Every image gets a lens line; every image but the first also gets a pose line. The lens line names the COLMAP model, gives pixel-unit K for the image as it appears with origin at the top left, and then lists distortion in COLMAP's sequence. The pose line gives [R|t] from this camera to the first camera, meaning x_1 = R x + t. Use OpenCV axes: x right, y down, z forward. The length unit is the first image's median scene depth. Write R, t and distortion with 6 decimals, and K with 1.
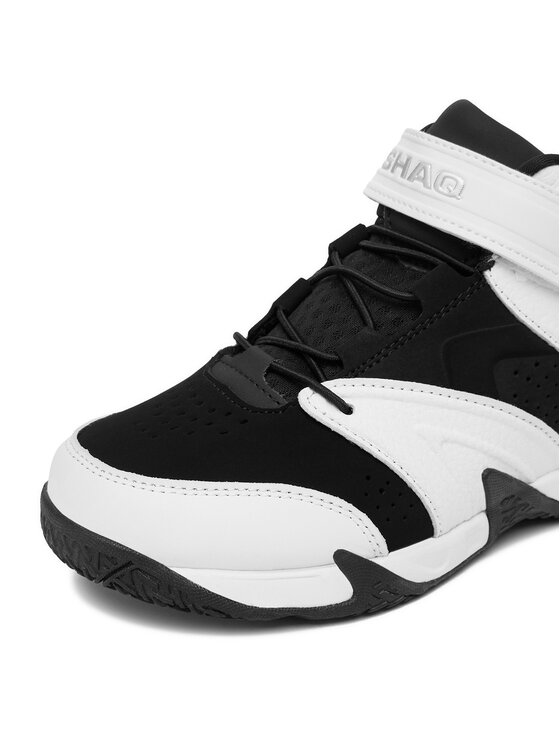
lens RADIAL K [[839.3, 0, 338.0], [0, 839.3, 430.6], [0, 0, 1]] dist [-0.080713, 0.000000]
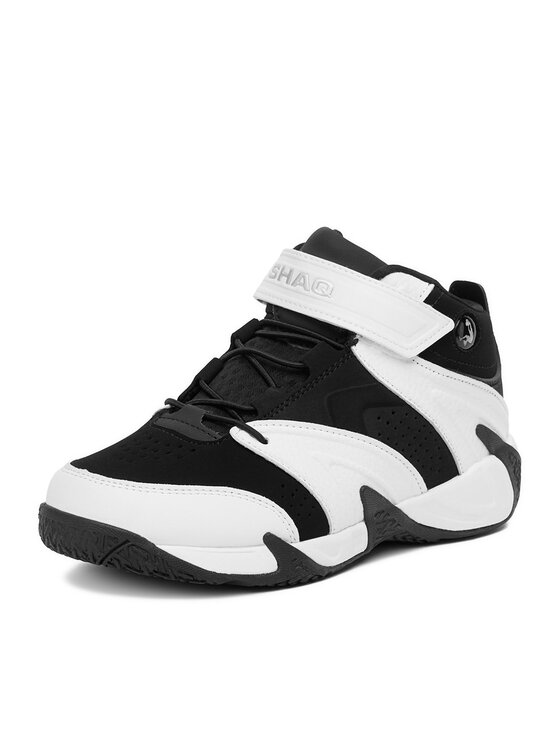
lens RADIAL K [[1513.2, 0, 277.7], [0, 1513.2, 372.2], [0, 0, 1]] dist [0.308289, 0.000000]
pose [[0.986420, -0.019407, 0.163093, -0.363347], [0.059169, 0.968310, -0.242643, 0.461669], [-0.153216, 0.248998, 0.956308, -1.406843]]
